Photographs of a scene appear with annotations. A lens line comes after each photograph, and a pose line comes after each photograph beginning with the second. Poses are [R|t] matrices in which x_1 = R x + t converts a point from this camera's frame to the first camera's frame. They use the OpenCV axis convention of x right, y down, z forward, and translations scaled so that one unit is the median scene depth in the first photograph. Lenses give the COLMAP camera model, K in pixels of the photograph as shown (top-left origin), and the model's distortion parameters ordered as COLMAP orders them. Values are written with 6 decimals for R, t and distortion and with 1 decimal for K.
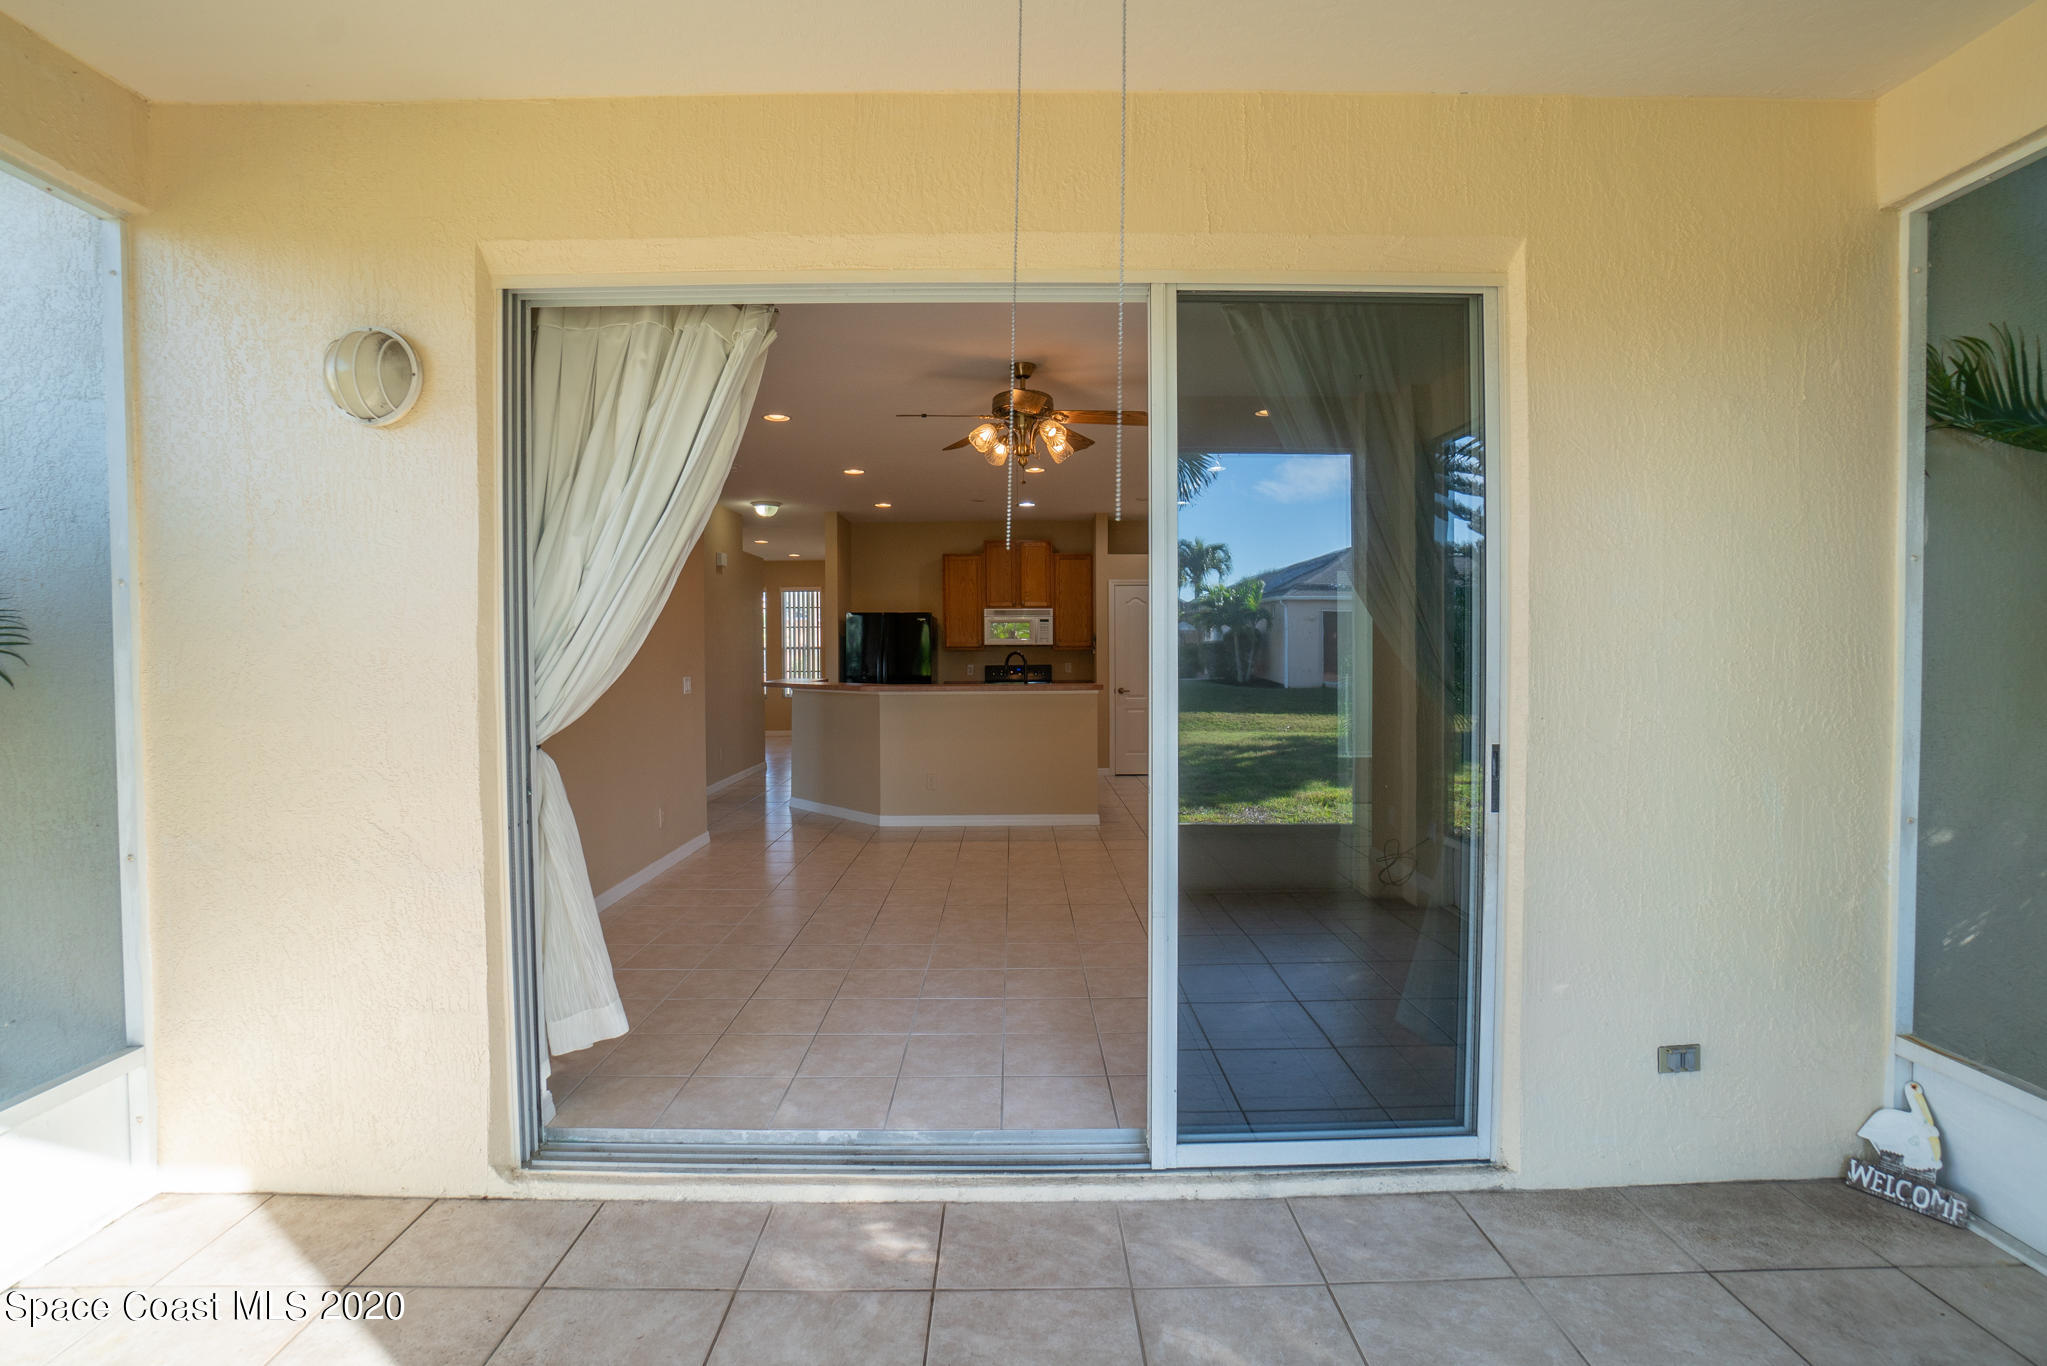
lens RADIAL K [[914.1, 0, 1024.7], [0, 914.1, 669.2], [0, 0, 1]] dist [-0.051693, 0.022922]
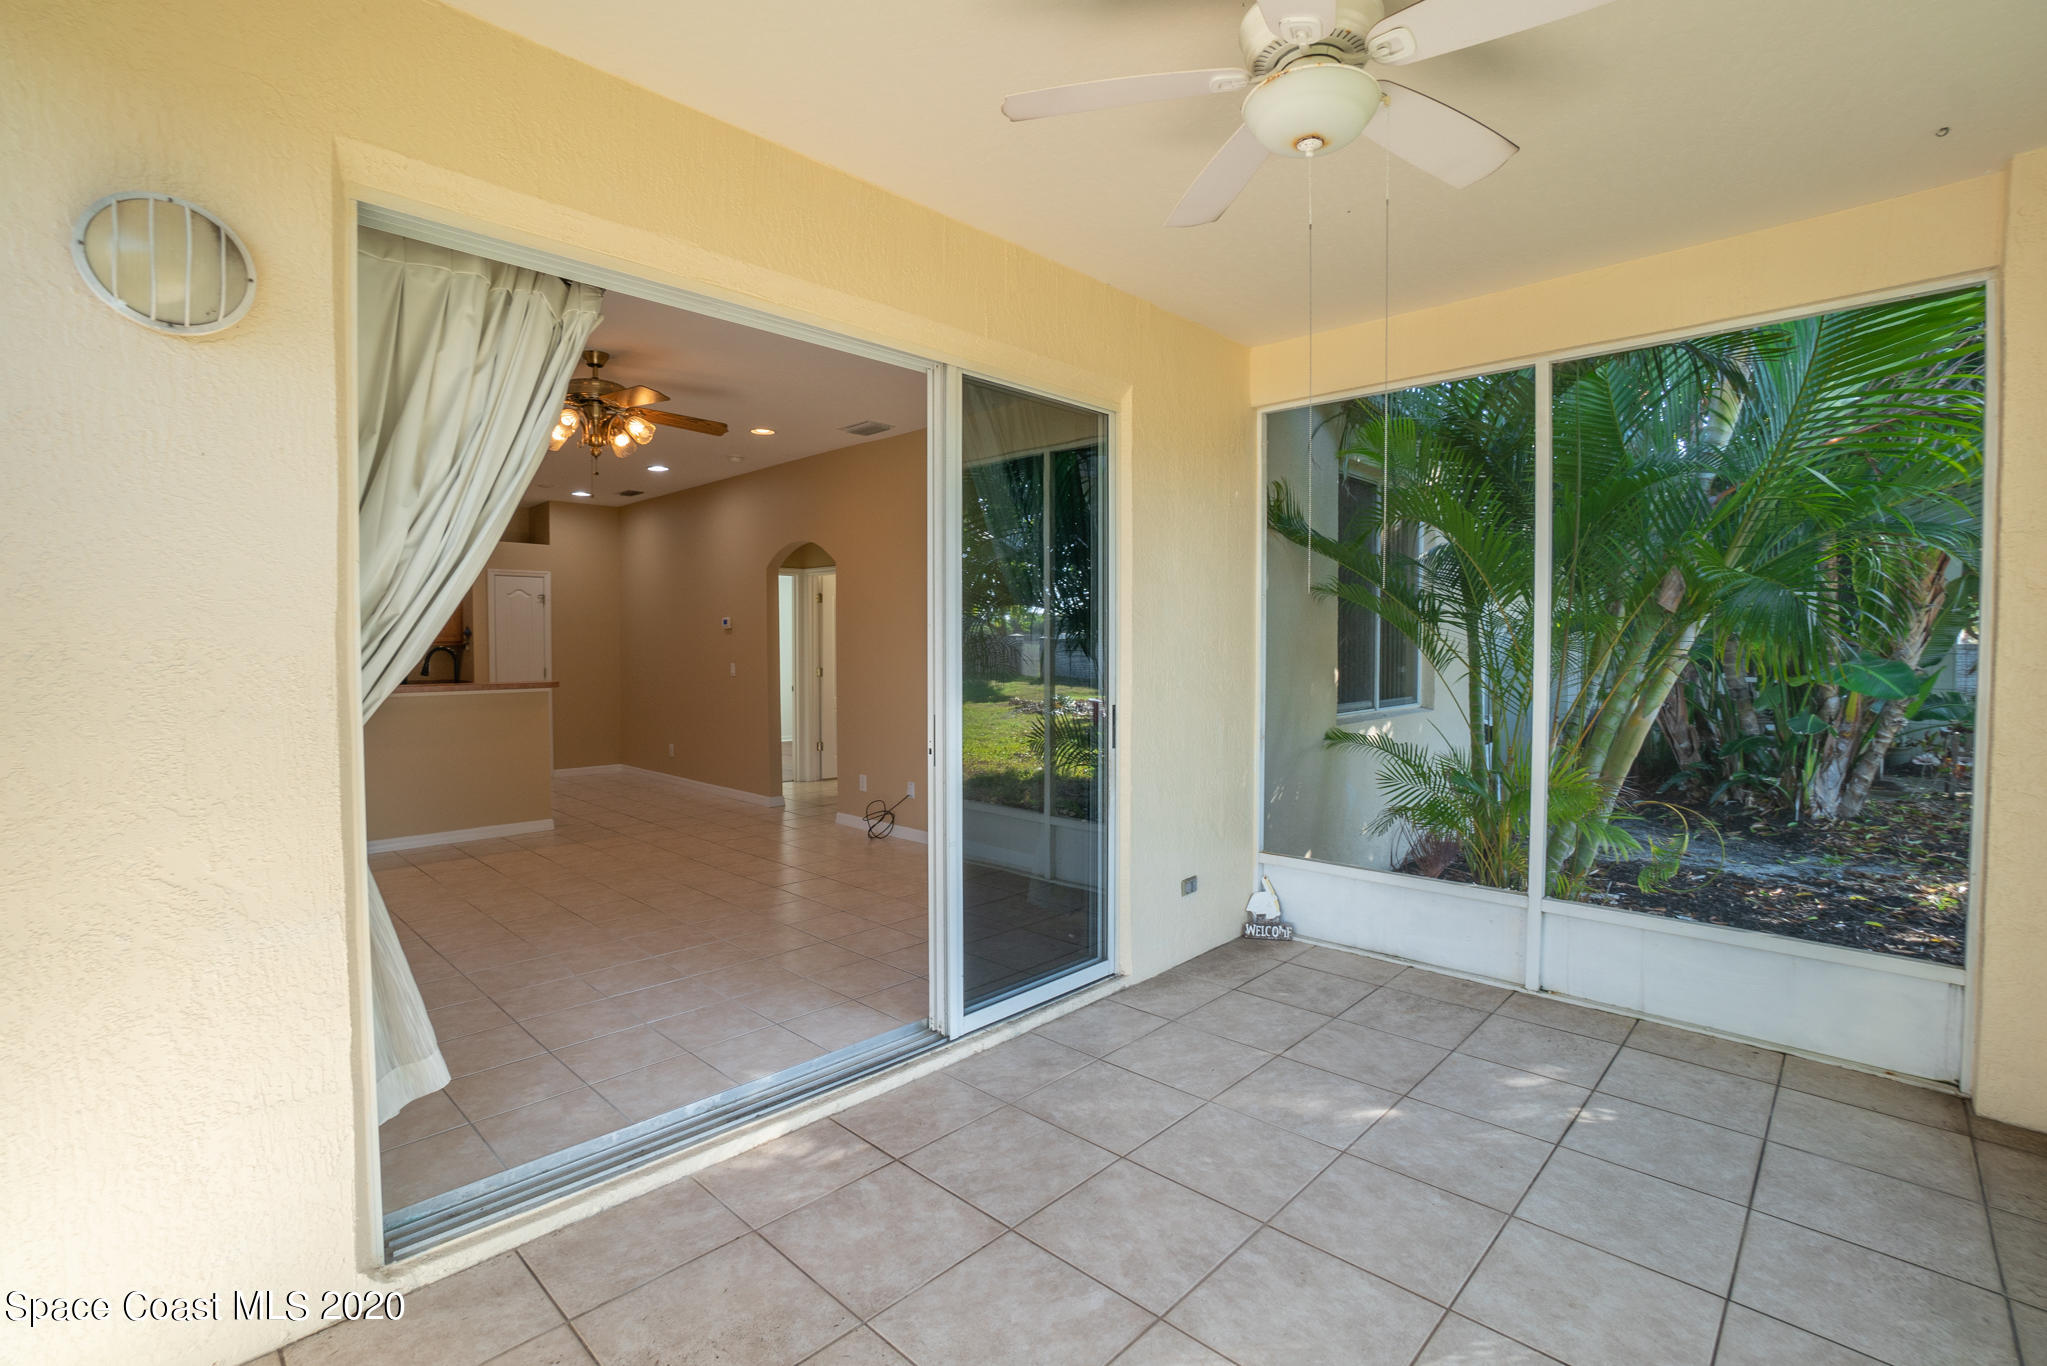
lens RADIAL K [[886.4, 0, 1018.2], [0, 886.4, 673.3], [0, 0, 1]] dist [-0.002418, 0.000397]
pose [[0.723095, -0.016400, 0.690554, -0.680920], [0.009977, 0.999862, 0.013298, 0.002407], [-0.690677, -0.002726, 0.723158, -0.003690]]
